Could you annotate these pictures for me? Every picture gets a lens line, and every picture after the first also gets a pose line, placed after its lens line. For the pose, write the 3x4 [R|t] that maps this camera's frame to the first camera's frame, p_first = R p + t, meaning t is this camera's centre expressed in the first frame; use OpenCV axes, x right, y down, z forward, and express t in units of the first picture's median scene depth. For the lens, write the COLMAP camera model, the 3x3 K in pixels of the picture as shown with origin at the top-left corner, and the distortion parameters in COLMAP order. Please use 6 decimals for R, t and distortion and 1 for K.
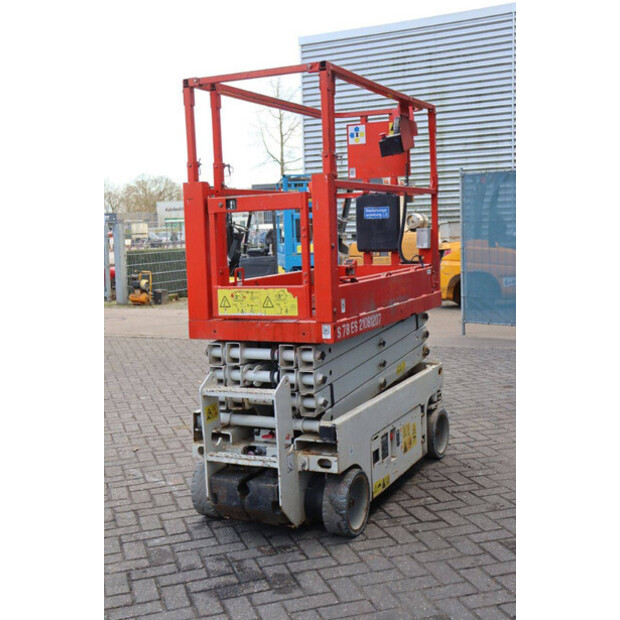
lens RADIAL K [[839.7, 0, 310.0], [0, 839.7, 310.0], [0, 0, 1]] dist [0.027755, 0.030317]
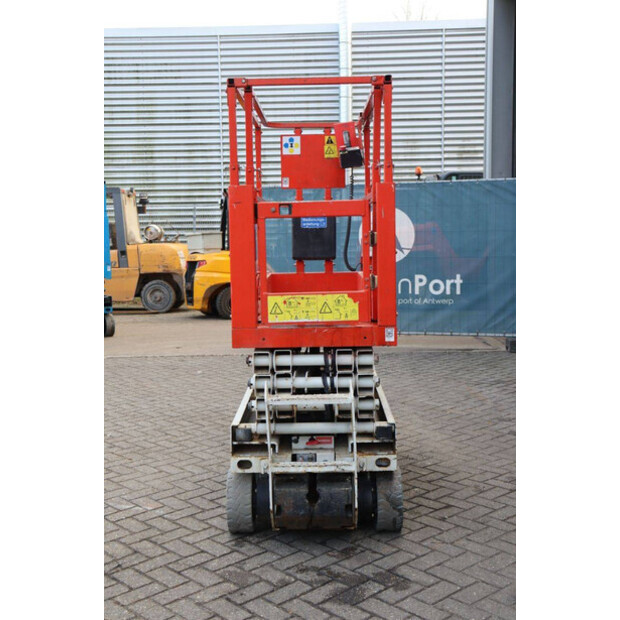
lens RADIAL K [[839.7, 0, 310.0], [0, 839.7, 310.0], [0, 0, 1]] dist [0.027755, 0.030317]
pose [[0.901056, -0.022128, 0.433137, -0.488595], [0.029277, 0.999523, -0.009841, 0.002662], [-0.432713, 0.021549, 0.901274, 0.098811]]
